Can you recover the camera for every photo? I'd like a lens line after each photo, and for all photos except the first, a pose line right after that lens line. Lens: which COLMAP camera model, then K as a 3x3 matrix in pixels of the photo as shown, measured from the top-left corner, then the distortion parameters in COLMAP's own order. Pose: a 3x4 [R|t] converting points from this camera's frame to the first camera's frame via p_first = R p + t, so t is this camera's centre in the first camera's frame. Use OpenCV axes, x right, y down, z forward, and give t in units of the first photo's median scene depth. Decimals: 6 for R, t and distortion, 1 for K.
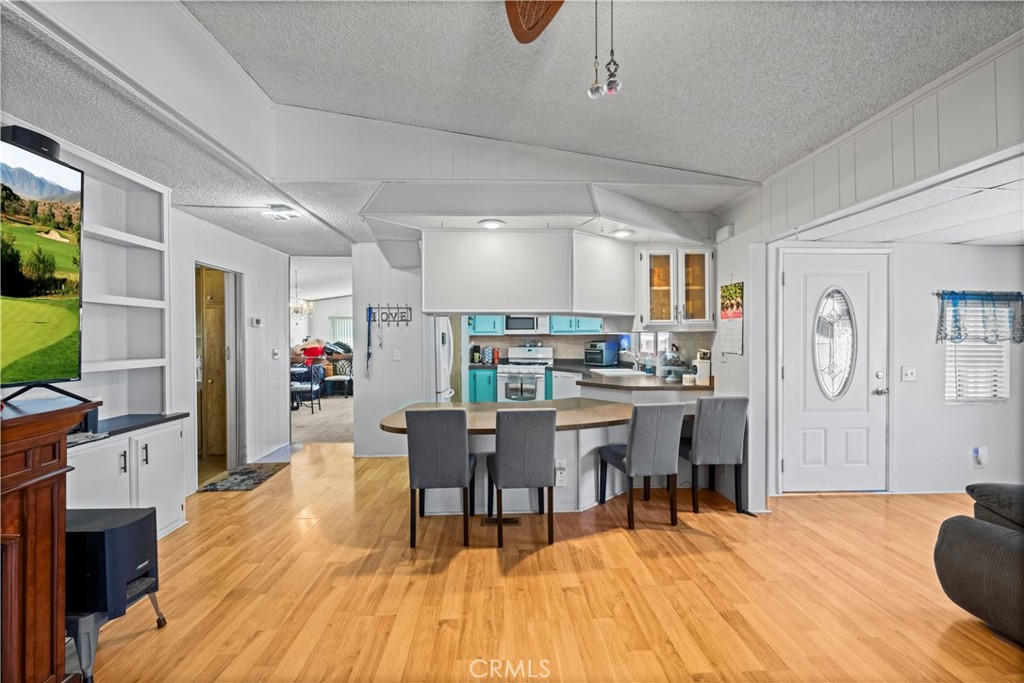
lens RADIAL K [[411.5, 0, 513.9], [0, 411.5, 337.0], [0, 0, 1]] dist [-0.007915, -0.000592]
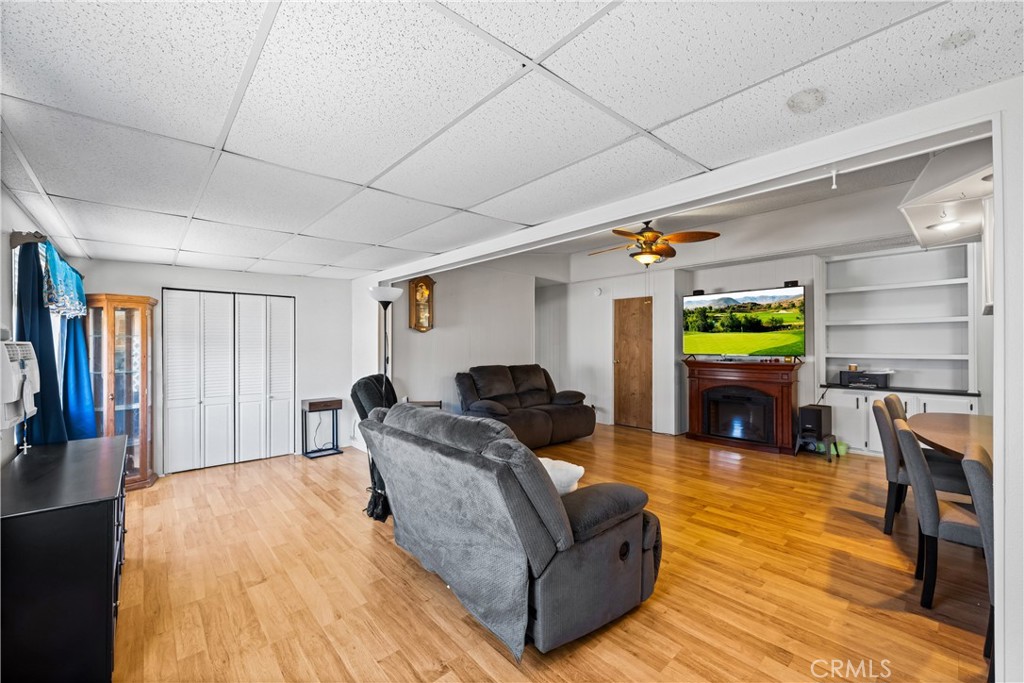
lens RADIAL K [[411.5, 0, 514.4], [0, 411.5, 341.4], [0, 0, 1]] dist [-0.007915, -0.000592]
pose [[-0.767619, -0.002690, -0.640900, 1.144592], [0.006440, 0.999908, -0.011910, 0.005387], [0.640874, -0.013270, -0.767532, 0.901421]]
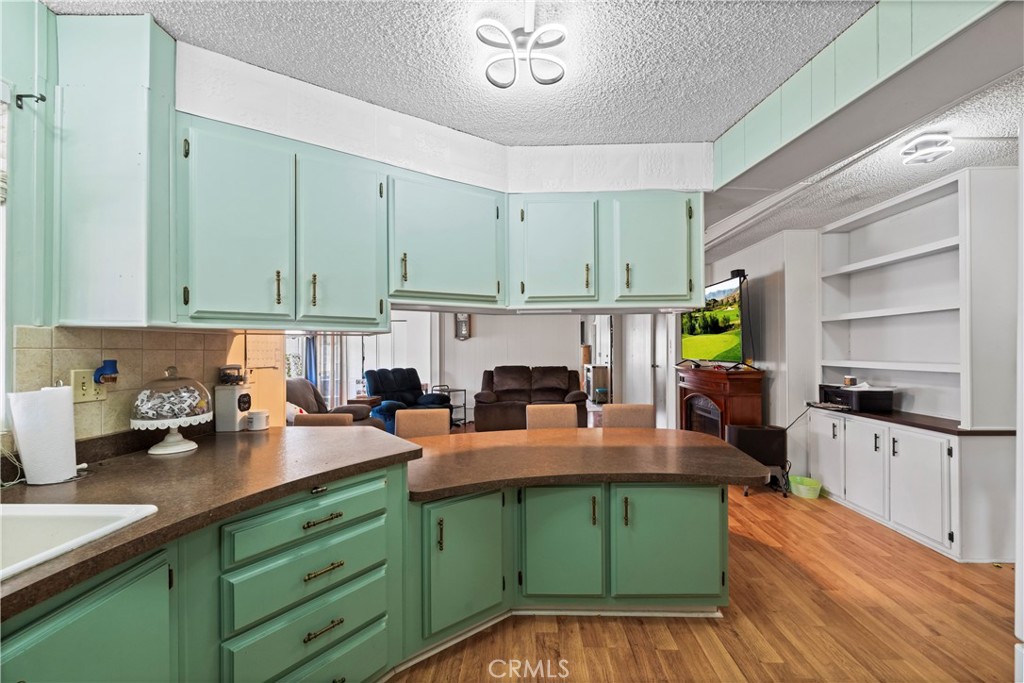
lens RADIAL K [[411.5, 0, 508.8], [0, 411.5, 347.6], [0, 0, 1]] dist [-0.007915, -0.000592]
pose [[-0.996179, 0.005354, 0.087167, 0.041982], [0.004162, 0.999895, -0.013852, 0.016813], [-0.087232, -0.013436, -0.996097, 1.631429]]
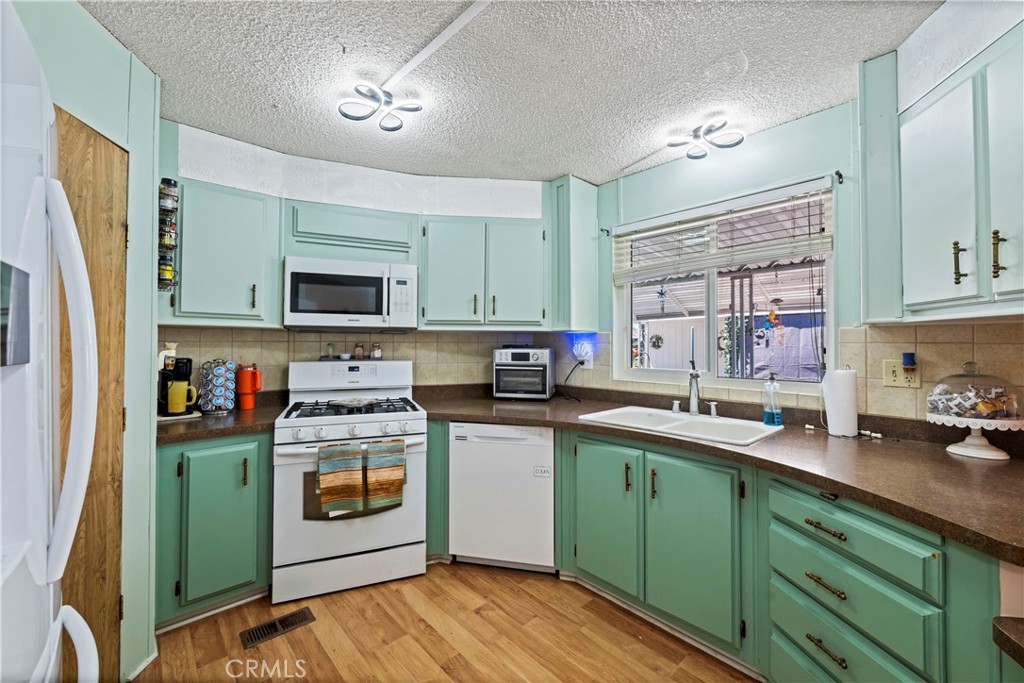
lens RADIAL K [[411.5, 0, 516.7], [0, 411.5, 339.6], [0, 0, 1]] dist [-0.007915, -0.000592]
pose [[0.768210, 0.011546, 0.640094, -0.182093], [-0.006948, 0.999929, -0.009699, 0.014371], [-0.640161, 0.003003, 0.768235, 1.160148]]
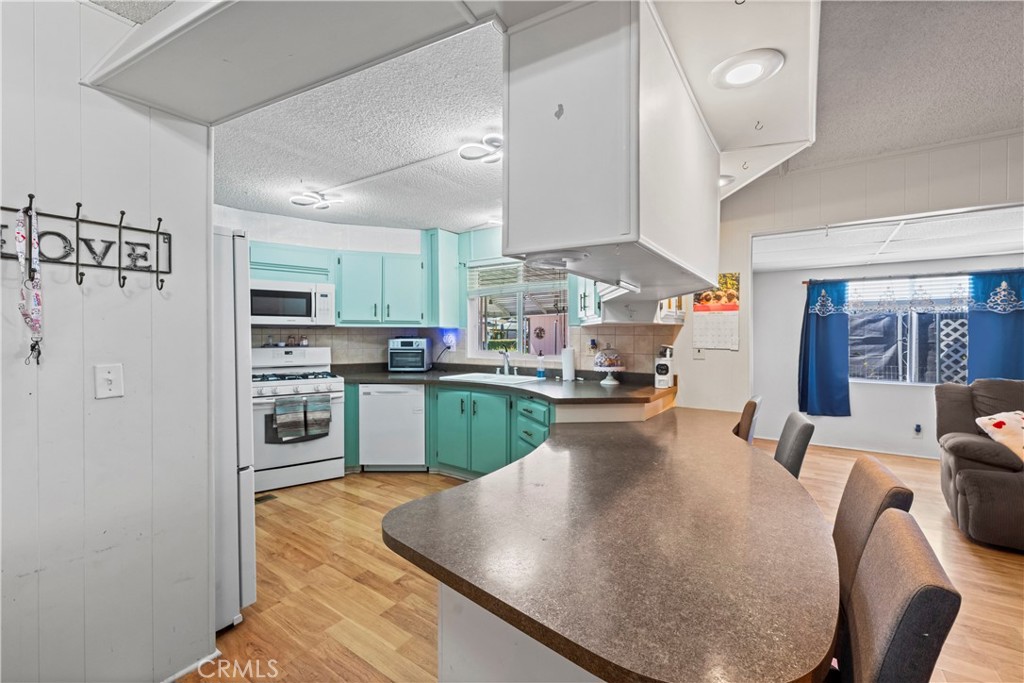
lens RADIAL K [[411.5, 0, 528.5], [0, 411.5, 337.2], [0, 0, 1]] dist [-0.007915, -0.000592]
pose [[0.578767, -0.001557, 0.815492, -0.461867], [-0.004290, 0.999979, 0.004954, 0.012113], [-0.815482, -0.006366, 0.578748, 0.752822]]
